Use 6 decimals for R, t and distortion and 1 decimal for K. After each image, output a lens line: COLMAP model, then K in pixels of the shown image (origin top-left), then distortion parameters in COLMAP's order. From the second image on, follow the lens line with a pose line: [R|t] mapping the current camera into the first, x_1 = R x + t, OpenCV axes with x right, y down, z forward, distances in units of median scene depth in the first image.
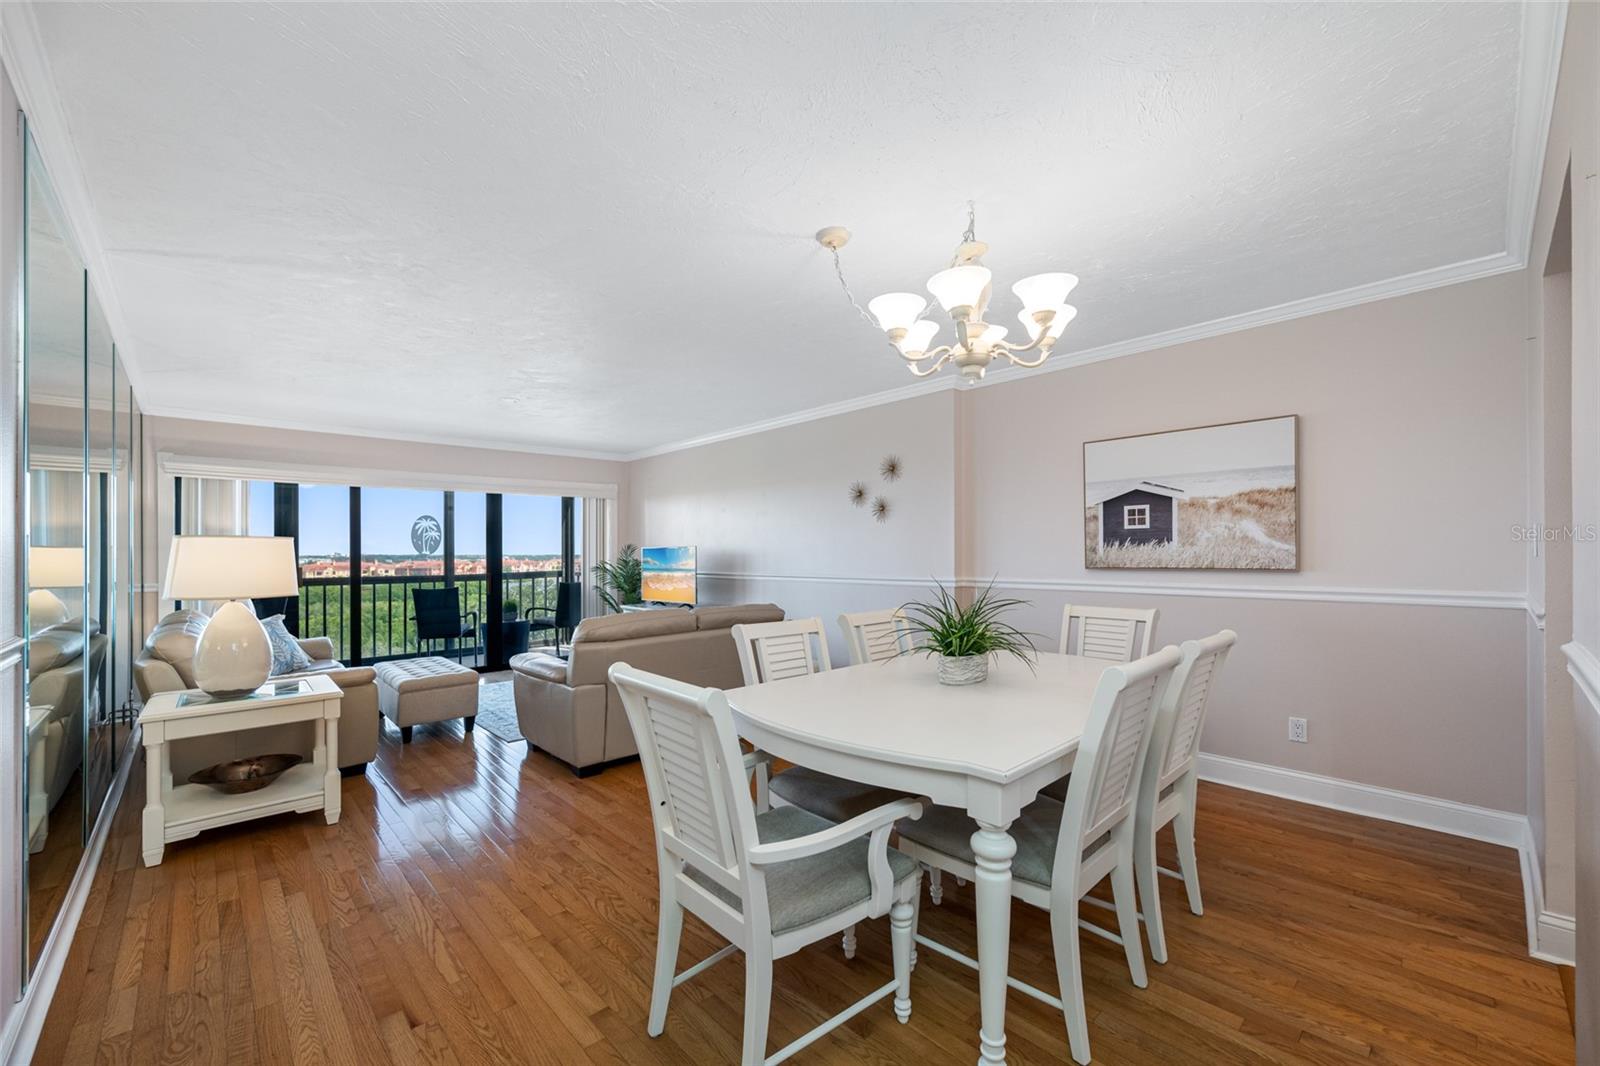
lens RADIAL K [[639.7, 0, 803.4], [0, 639.7, 557.9], [0, 0, 1]] dist [-0.000739, -0.000005]
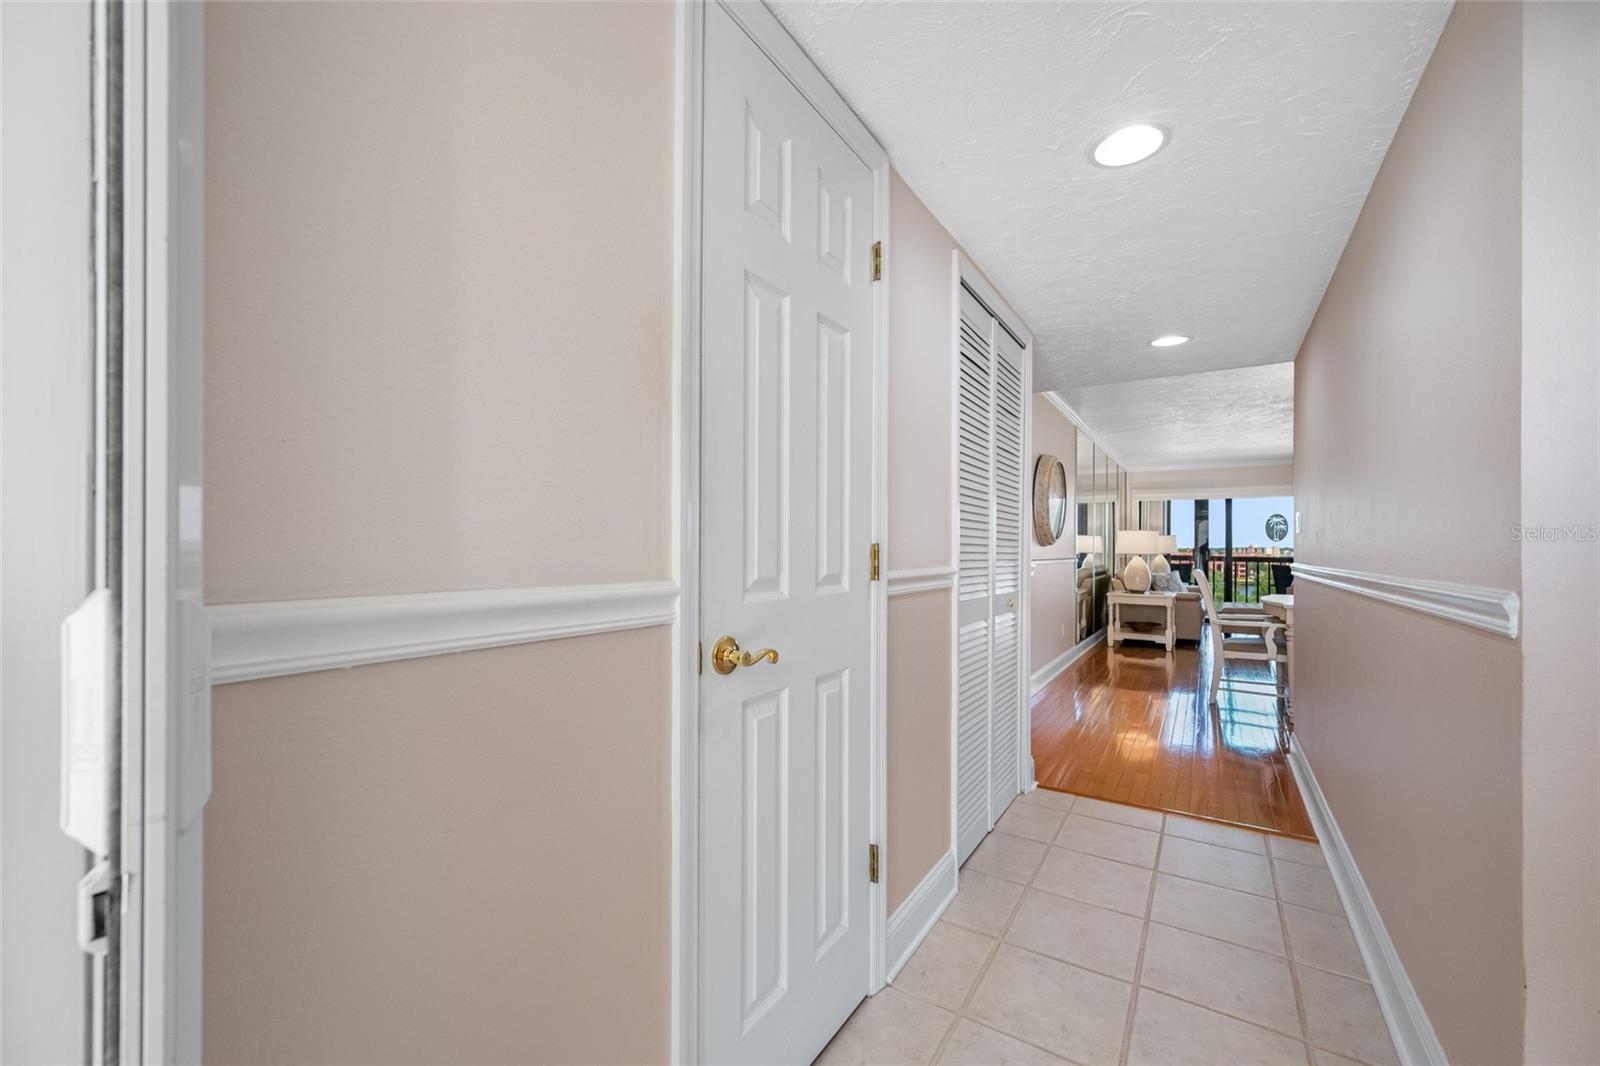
lens RADIAL K [[638.0, 0, 800.0], [0, 638.0, 533.0], [0, 0, 1]] dist [0.000692, 0.000200]
pose [[0.243450, 0.000474, -0.969913, 0.756764], [-0.012928, 0.999913, -0.002757, -0.005837], [0.969827, 0.013210, 0.243435, -0.565700]]
